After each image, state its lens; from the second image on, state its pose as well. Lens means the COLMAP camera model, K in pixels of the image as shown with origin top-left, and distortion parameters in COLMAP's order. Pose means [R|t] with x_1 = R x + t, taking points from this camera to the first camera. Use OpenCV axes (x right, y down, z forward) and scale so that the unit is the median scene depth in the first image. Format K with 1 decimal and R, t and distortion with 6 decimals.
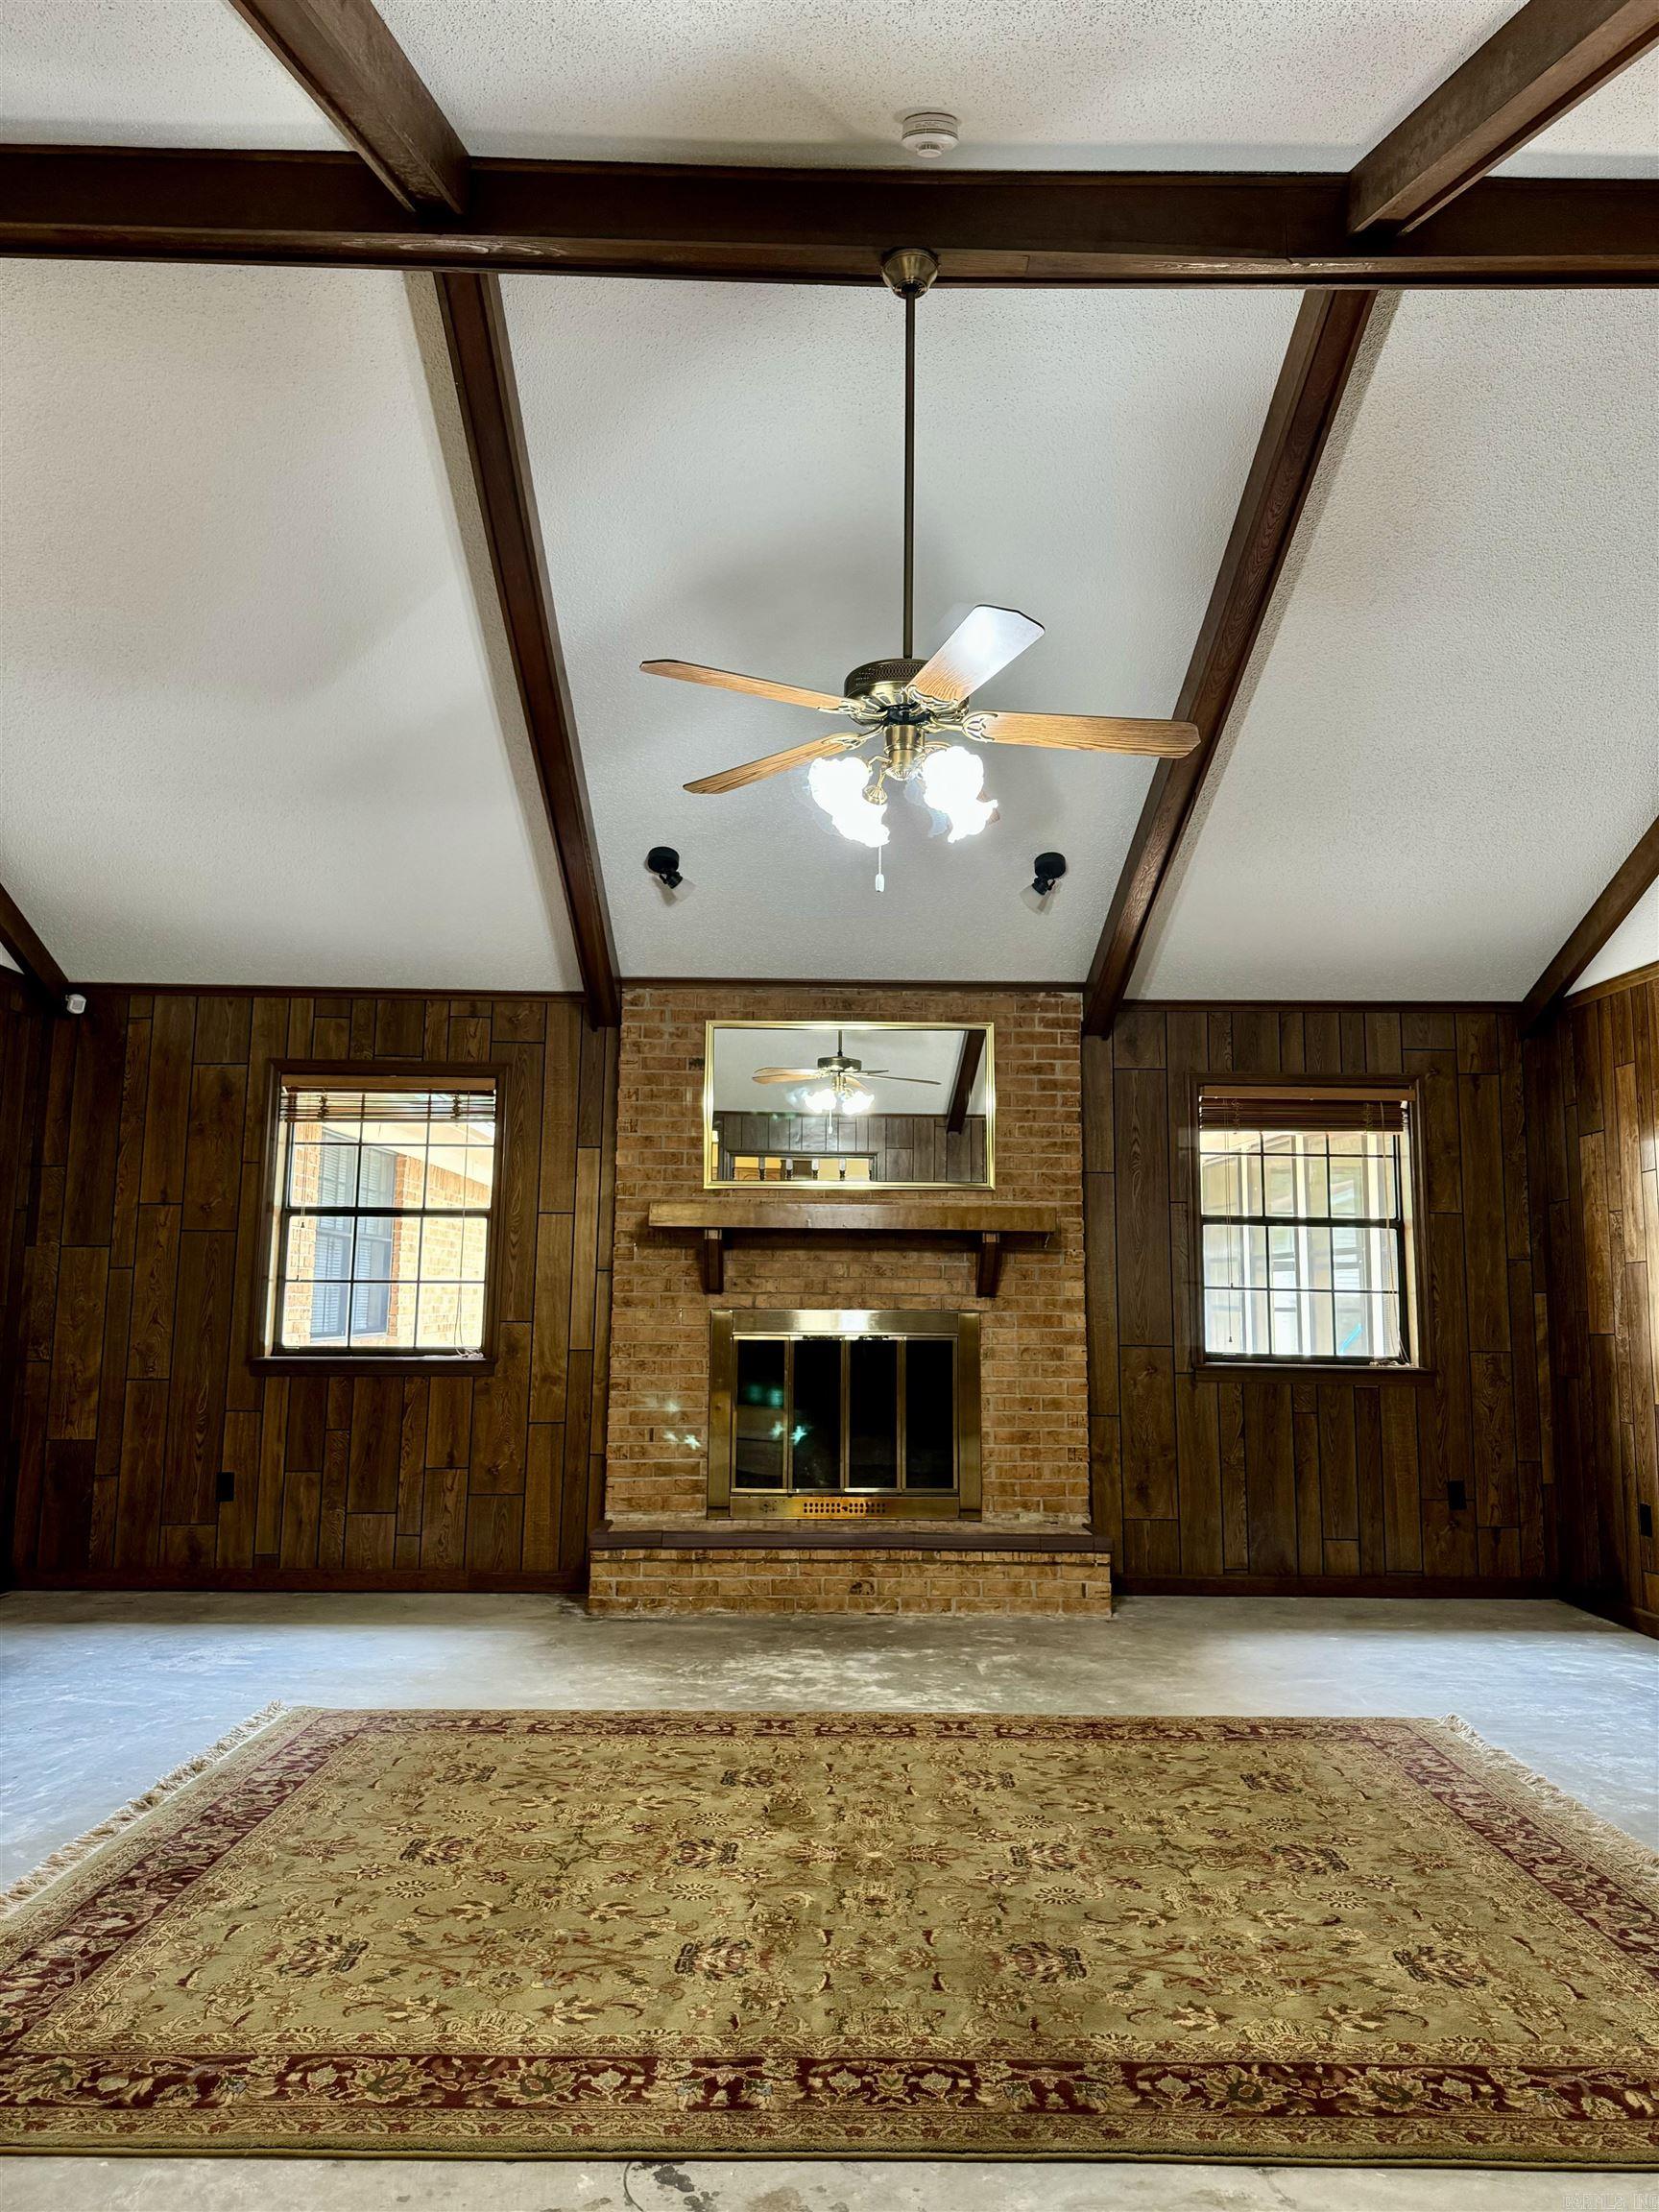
lens RADIAL K [[1548.8, 0, 836.8], [0, 1548.8, 1105.0], [0, 0, 1]] dist [0.069803, -0.080411]
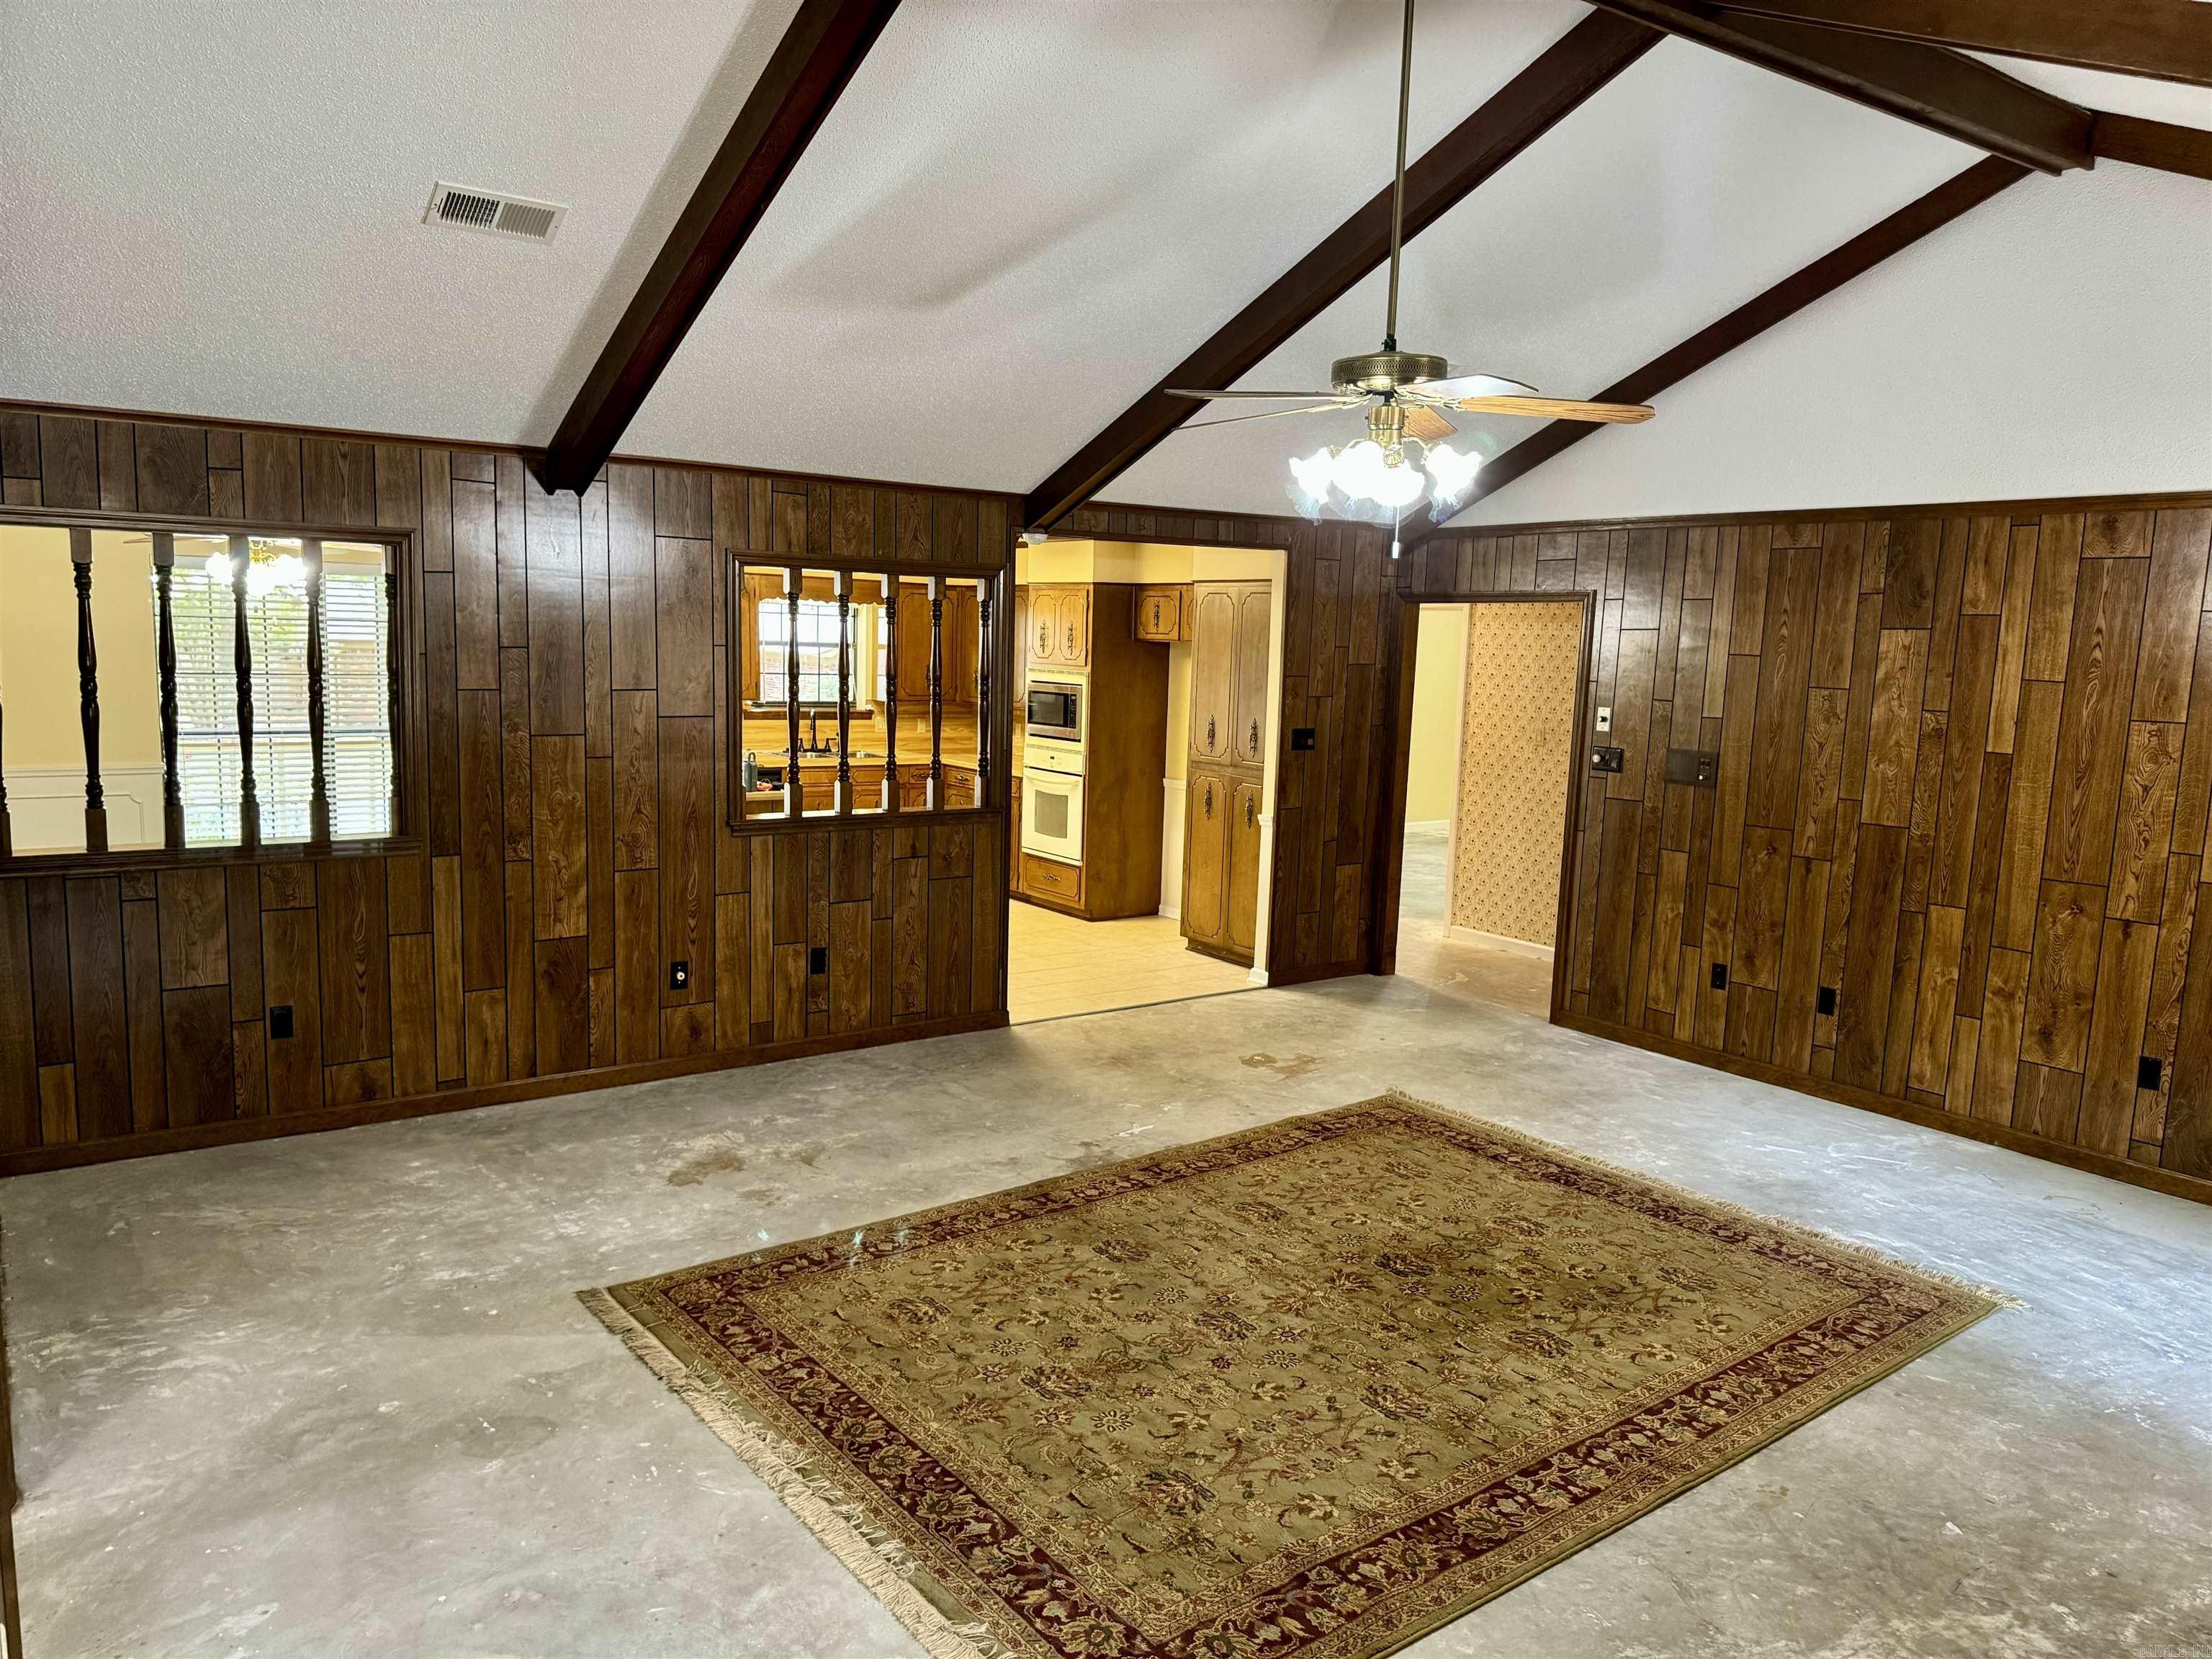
lens RADIAL K [[1548.8, 0, 1113.1], [0, 1548.8, 833.8], [0, 0, 1]] dist [0.069803, -0.080411]
pose [[-0.791281, 0.048341, -0.609538, 1.154966], [0.039160, 0.998830, 0.028378, 0.044357], [0.610197, -0.001415, -0.792248, 2.352144]]
